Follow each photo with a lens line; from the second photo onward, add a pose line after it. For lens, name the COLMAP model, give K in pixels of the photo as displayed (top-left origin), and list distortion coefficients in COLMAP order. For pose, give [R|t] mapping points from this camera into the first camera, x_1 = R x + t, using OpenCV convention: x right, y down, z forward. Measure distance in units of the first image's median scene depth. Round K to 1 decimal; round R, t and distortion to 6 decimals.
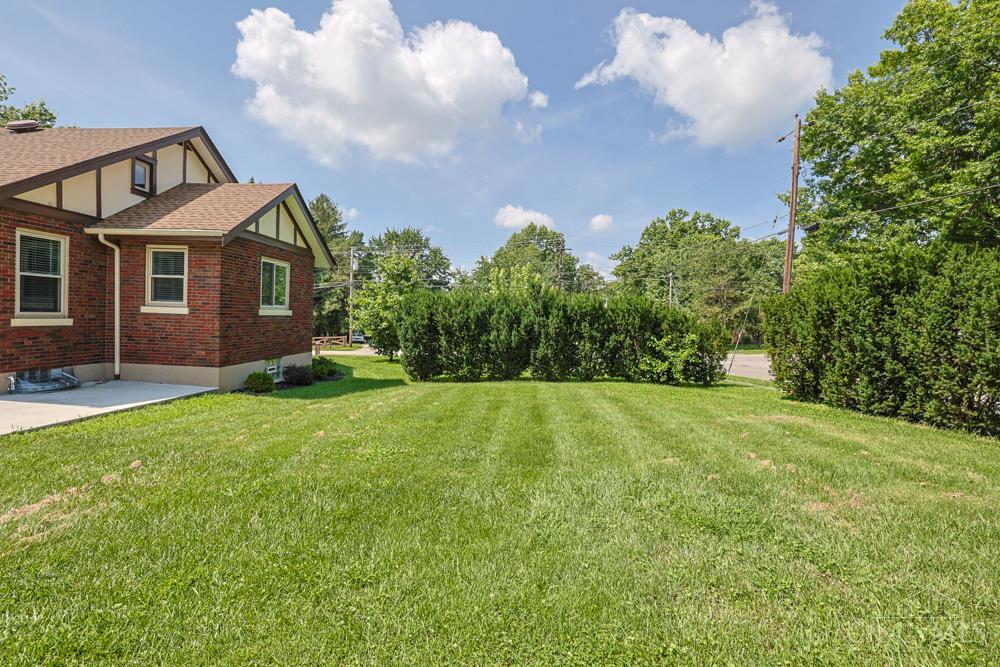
lens RADIAL K [[456.9, 0, 481.3], [0, 456.9, 326.6], [0, 0, 1]] dist [-0.012073, 0.004214]
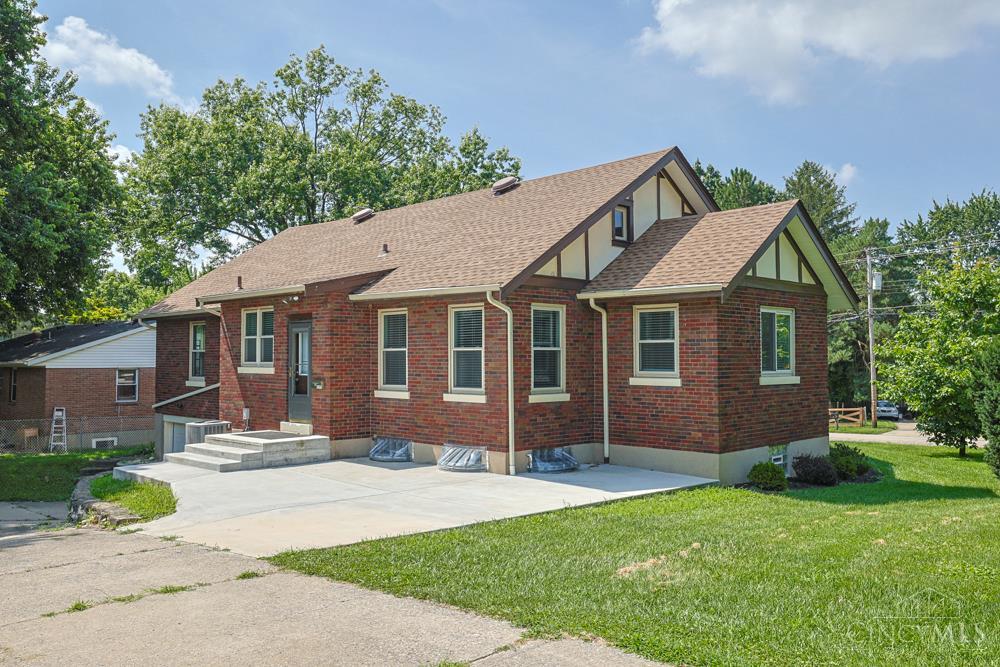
lens RADIAL K [[792.8, 0, 500.7], [0, 792.8, 328.2], [0, 0, 1]] dist [0.001942, 0.034112]
pose [[0.758110, -0.059939, -0.649366, 0.040510], [0.010346, 0.996747, -0.079925, -0.020463], [0.652045, 0.053873, 0.756264, -0.283448]]
